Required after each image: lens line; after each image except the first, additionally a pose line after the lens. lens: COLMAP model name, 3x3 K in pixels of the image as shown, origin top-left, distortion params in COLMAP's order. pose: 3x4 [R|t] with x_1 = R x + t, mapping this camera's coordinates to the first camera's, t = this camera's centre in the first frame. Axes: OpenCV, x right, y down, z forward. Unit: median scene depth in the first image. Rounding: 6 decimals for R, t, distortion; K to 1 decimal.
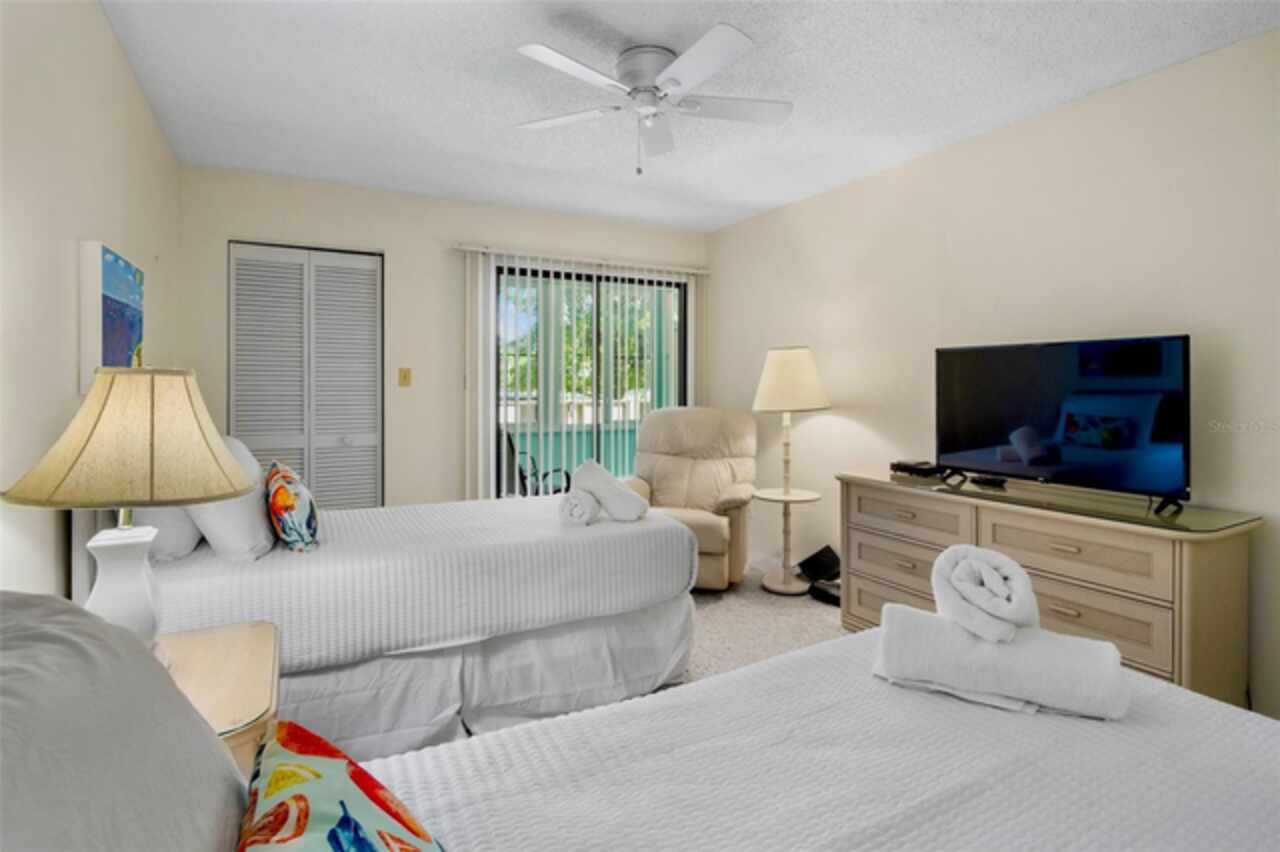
lens RADIAL K [[634.8, 0, 636.0], [0, 634.8, 389.6], [0, 0, 1]] dist [-0.010192, -0.001264]
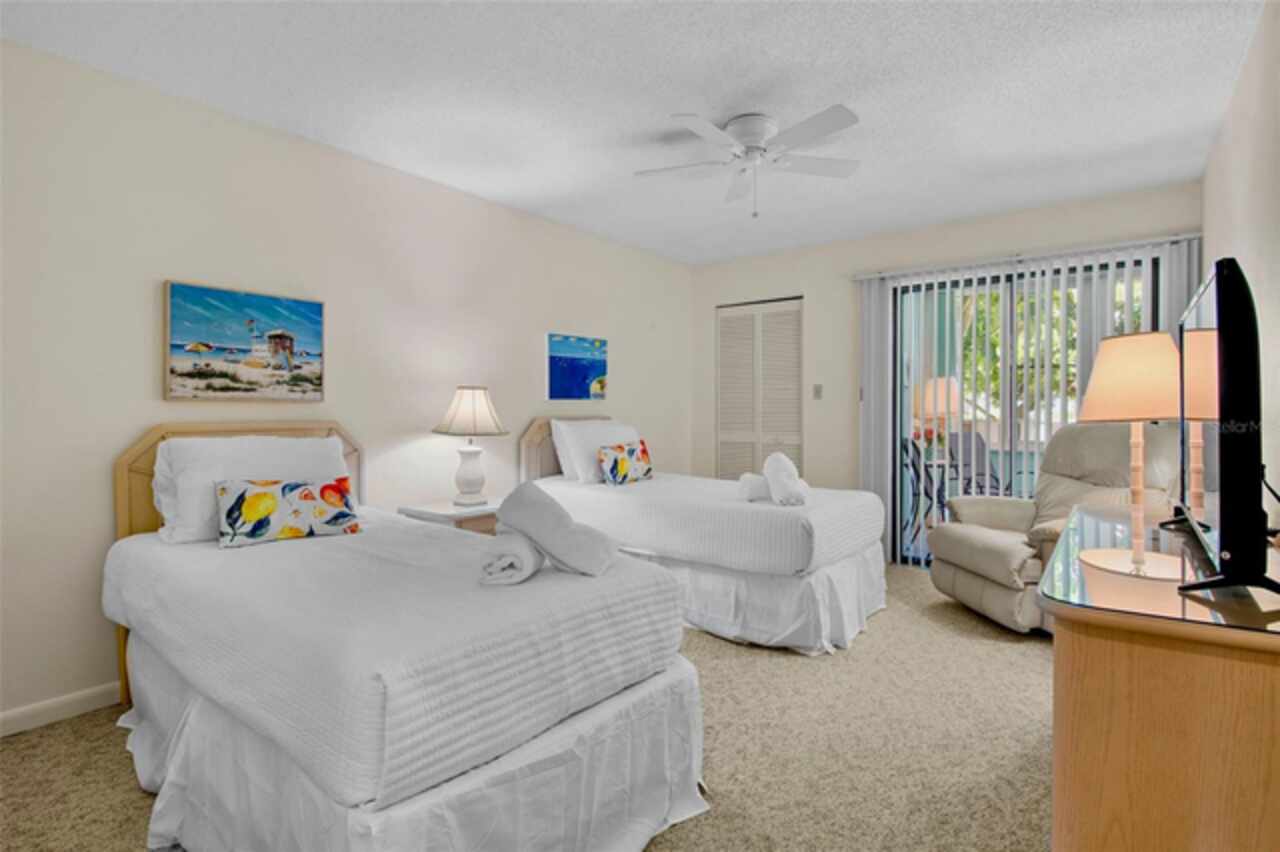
lens RADIAL K [[634.8, 0, 639.4], [0, 634.8, 419.3], [0, 0, 1]] dist [-0.010192, -0.001264]
pose [[0.400270, 0.008907, -0.916354, 0.750024], [-0.005610, 0.999958, 0.007269, 0.031493], [0.916380, 0.002231, 0.400303, 0.215501]]
